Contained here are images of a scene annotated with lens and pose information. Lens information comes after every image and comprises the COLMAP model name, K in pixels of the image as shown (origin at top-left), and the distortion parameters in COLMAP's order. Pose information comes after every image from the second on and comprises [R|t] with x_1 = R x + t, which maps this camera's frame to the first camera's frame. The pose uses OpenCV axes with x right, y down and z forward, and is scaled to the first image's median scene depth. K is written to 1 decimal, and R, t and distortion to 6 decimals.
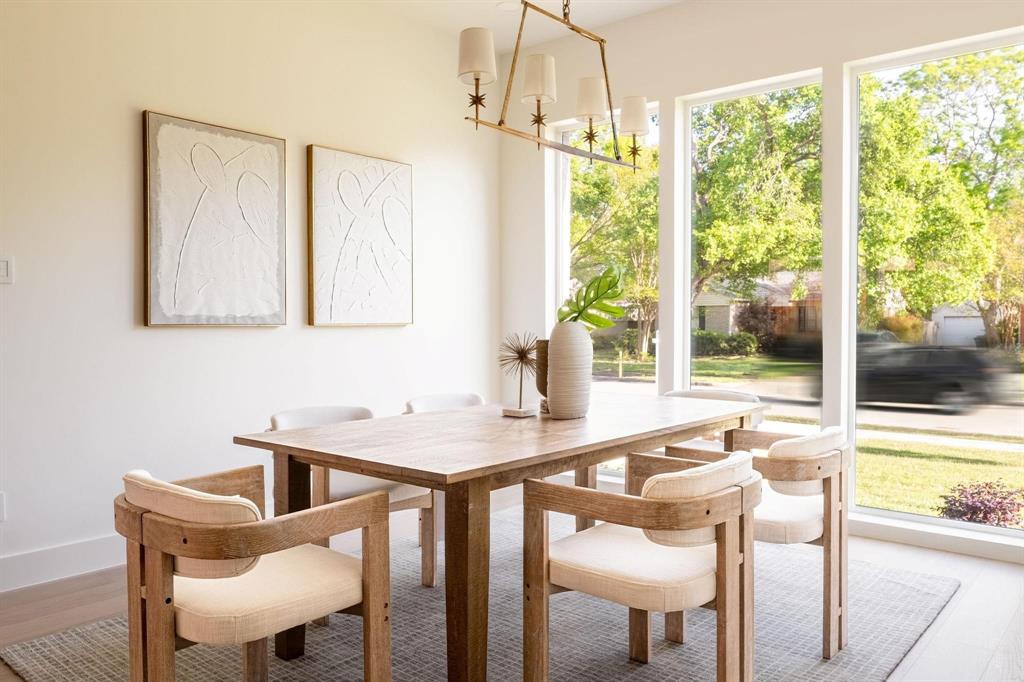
lens RADIAL K [[747.7, 0, 519.3], [0, 747.7, 345.8], [0, 0, 1]] dist [0.006914, 0.004593]
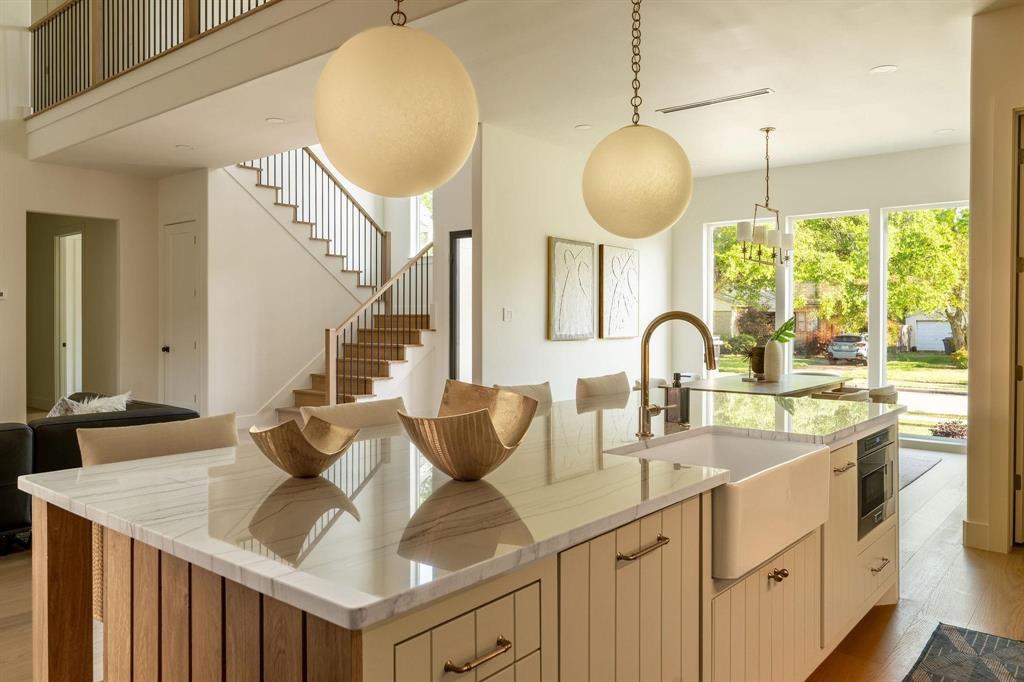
lens RADIAL K [[747.7, 0, 504.6], [0, 747.7, 332.7], [0, 0, 1]] dist [0.006914, 0.004593]
pose [[0.999853, 0.003022, 0.016904, -0.122558], [-0.002759, 0.999876, -0.015517, -0.002506], [-0.016949, 0.015468, 0.999737, -0.198680]]
